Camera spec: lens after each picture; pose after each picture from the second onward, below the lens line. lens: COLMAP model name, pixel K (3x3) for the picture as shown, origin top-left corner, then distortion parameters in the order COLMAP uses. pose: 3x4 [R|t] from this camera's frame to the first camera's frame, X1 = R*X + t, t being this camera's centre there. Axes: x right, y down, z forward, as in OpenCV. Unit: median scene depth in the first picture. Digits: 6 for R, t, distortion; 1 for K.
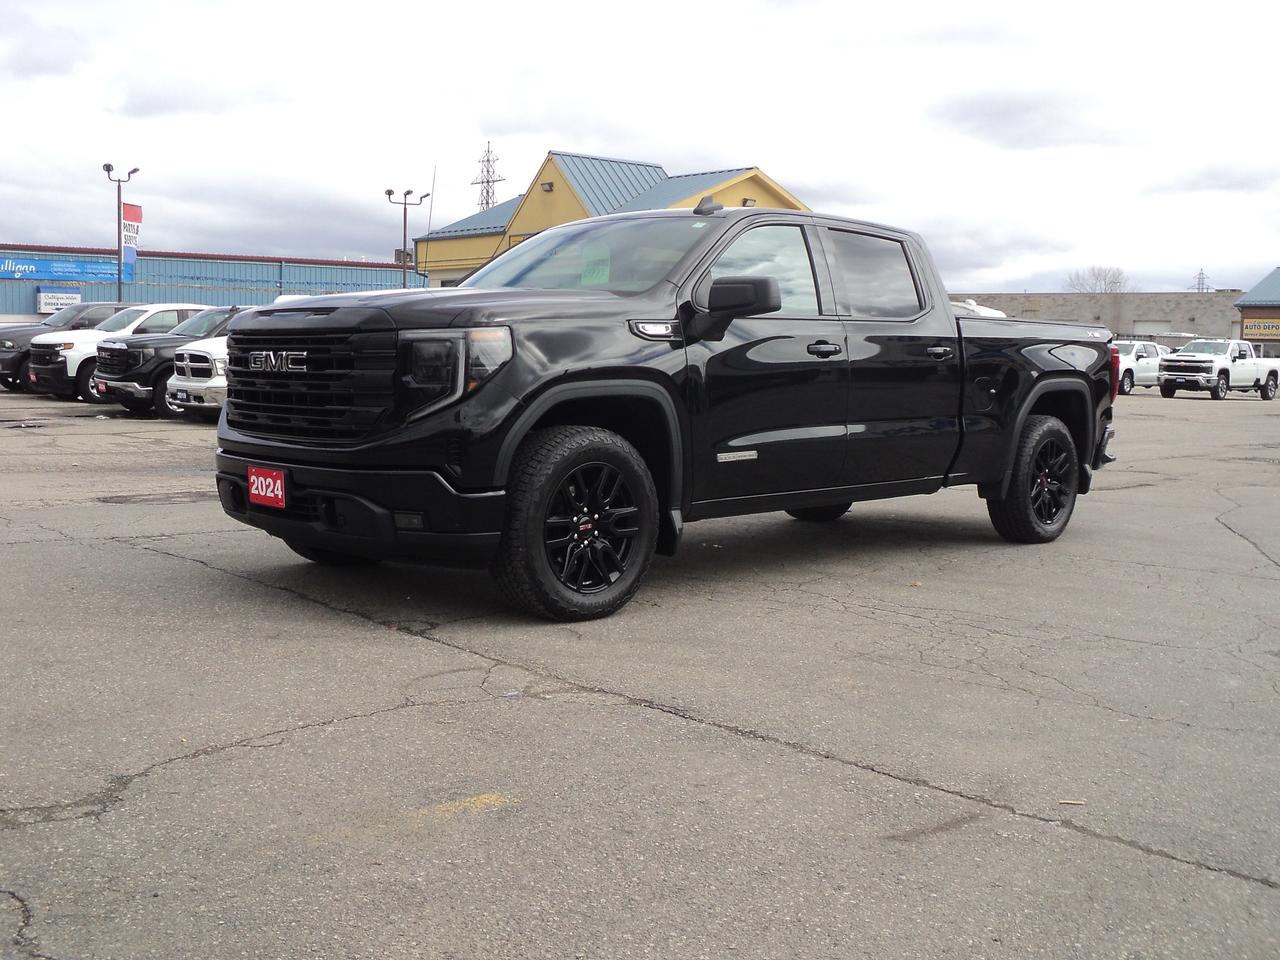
lens RADIAL K [[1324.6, 0, 617.3], [0, 1324.6, 480.9], [0, 0, 1]] dist [-0.196454, 0.199904]
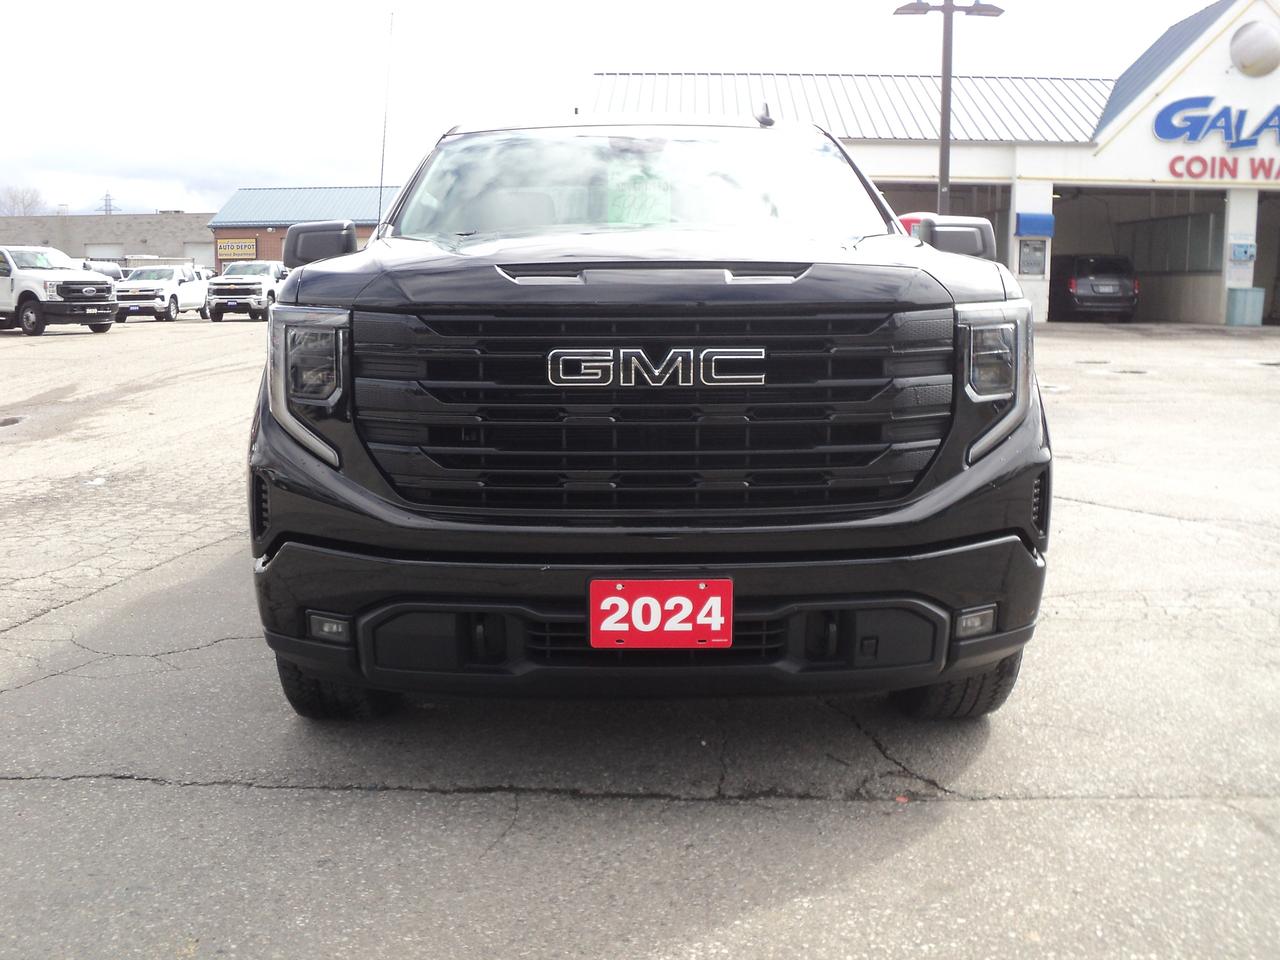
lens RADIAL K [[1324.6, 0, 617.3], [0, 1324.6, 480.9], [0, 0, 1]] dist [-0.196454, 0.199904]
pose [[0.695718, -0.127162, 0.706970, -0.627022], [0.084879, 0.991864, 0.094878, -0.095717], [-0.713283, -0.006002, 0.700851, 0.636378]]
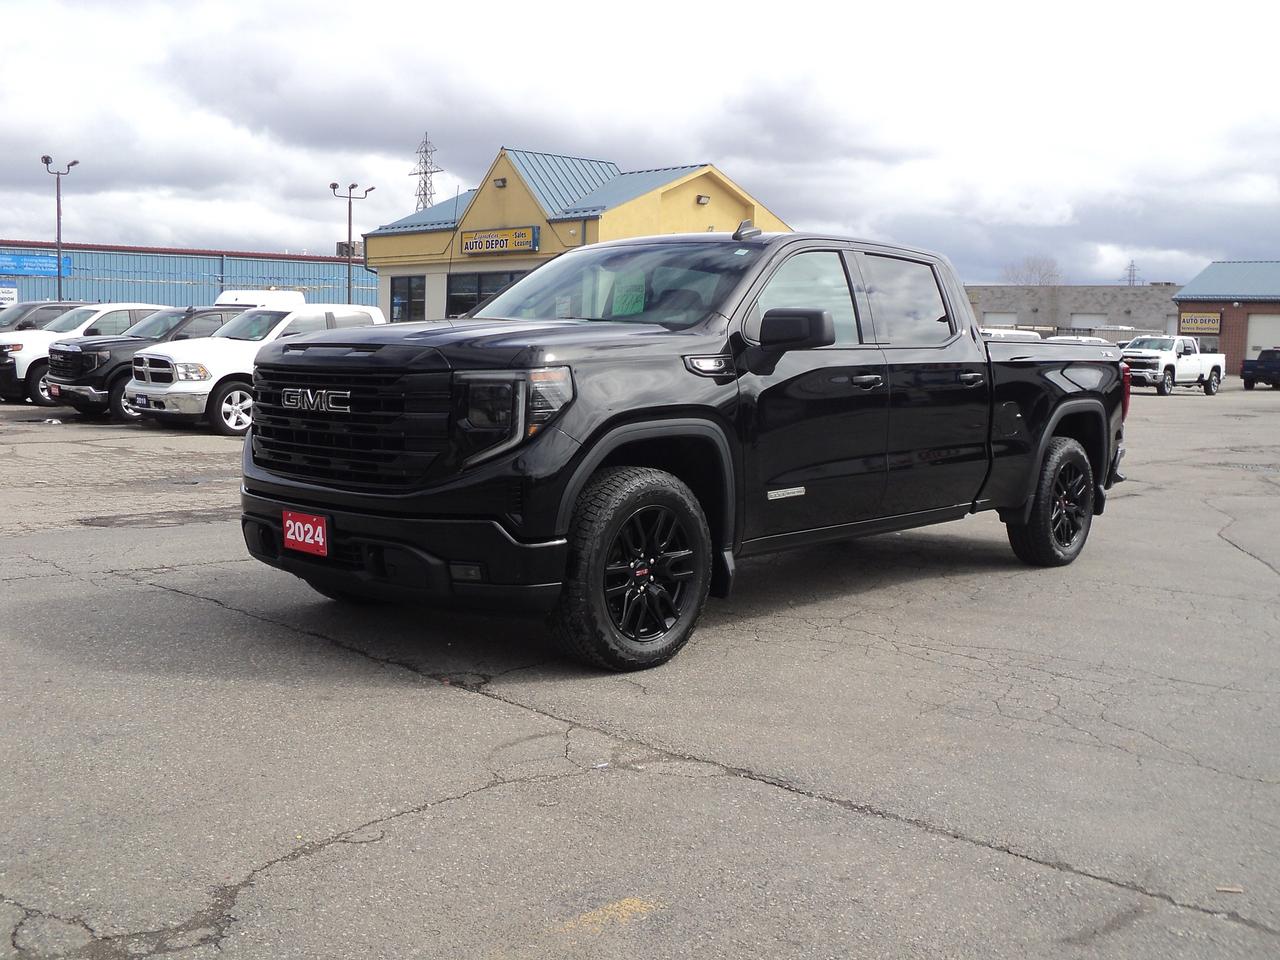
lens RADIAL K [[1324.6, 0, 617.3], [0, 1324.6, 480.9], [0, 0, 1]] dist [-0.196454, 0.199904]
pose [[0.998837, -0.004599, 0.048005, -0.086101], [0.004260, 0.999965, 0.007170, -0.037933], [-0.048036, -0.006957, 0.998821, 0.041514]]
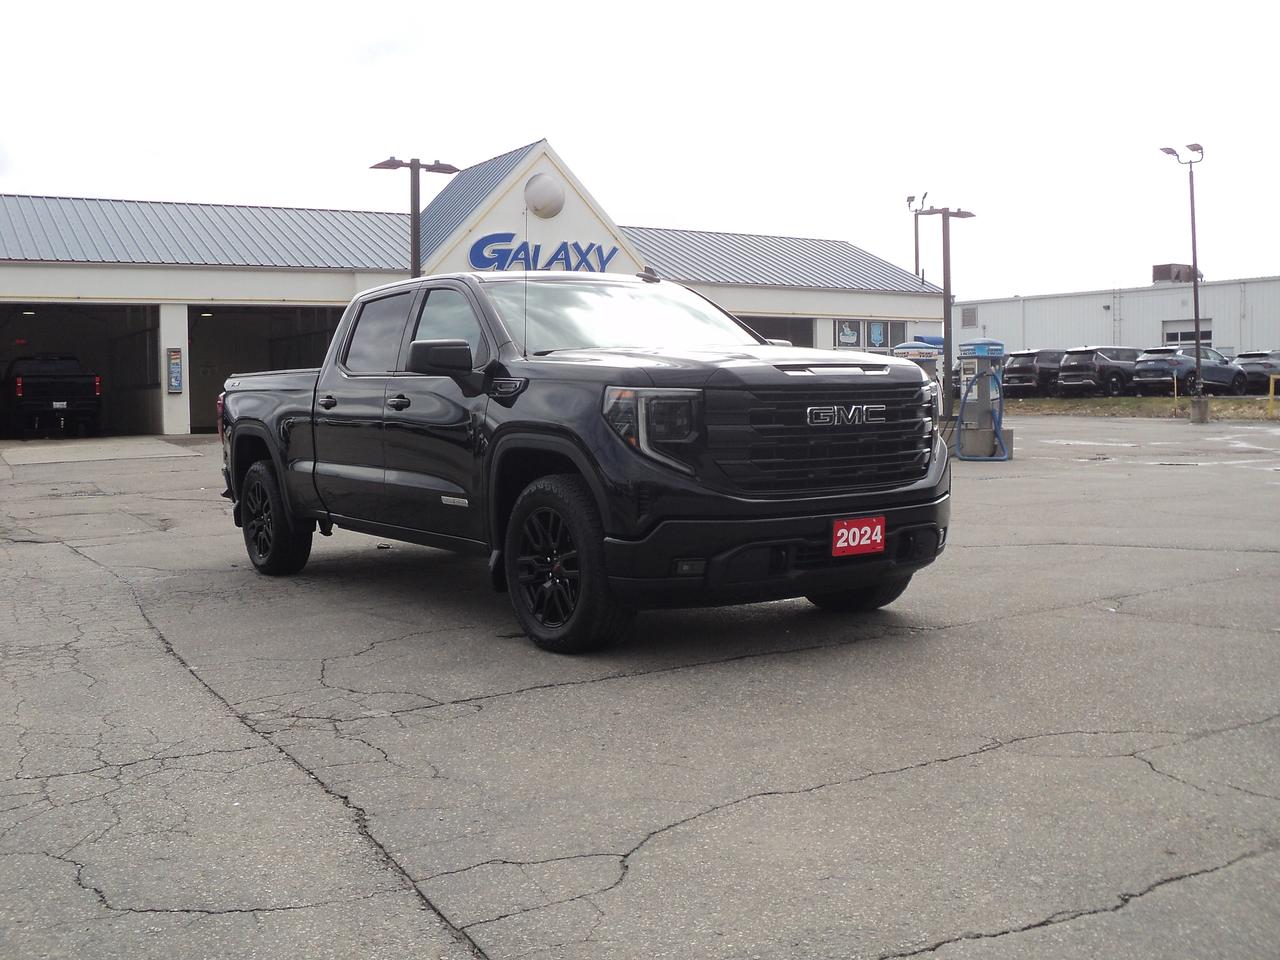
lens RADIAL K [[1324.6, 0, 617.3], [0, 1324.6, 480.9], [0, 0, 1]] dist [-0.196454, 0.199904]
pose [[0.175438, -0.086937, 0.980644, -1.292437], [0.116691, 0.990908, 0.066971, -0.128190], [-0.977550, 0.102683, 0.183988, 0.970669]]
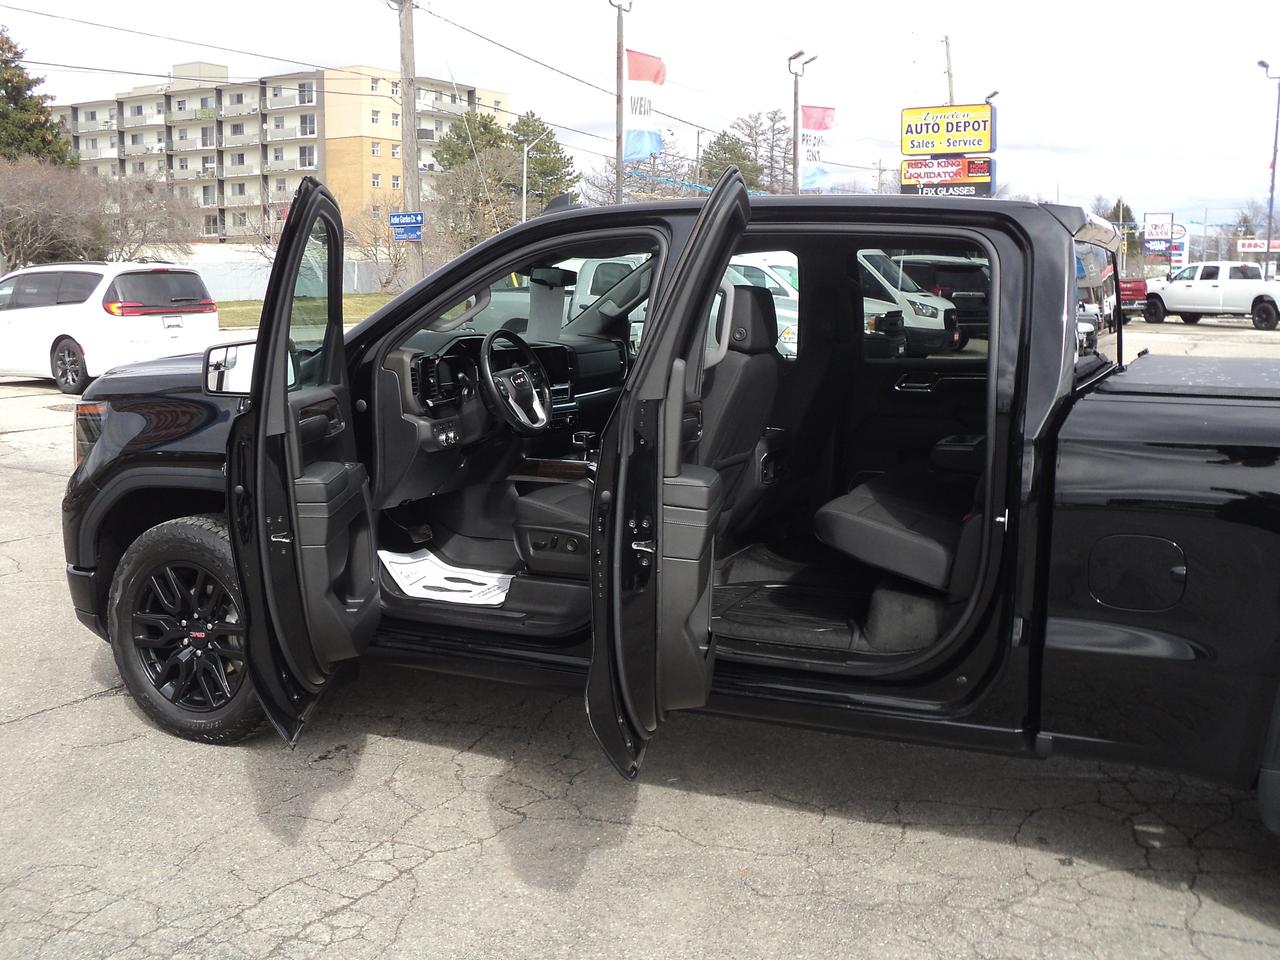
lens RADIAL K [[1324.6, 0, 617.3], [0, 1324.6, 480.9], [0, 0, 1]] dist [-0.196454, 0.199904]
pose [[0.347692, 0.123423, -0.929450, 0.829477], [-0.086308, 0.991302, 0.099350, -0.169174], [0.933628, 0.045676, 0.355320, 0.935128]]
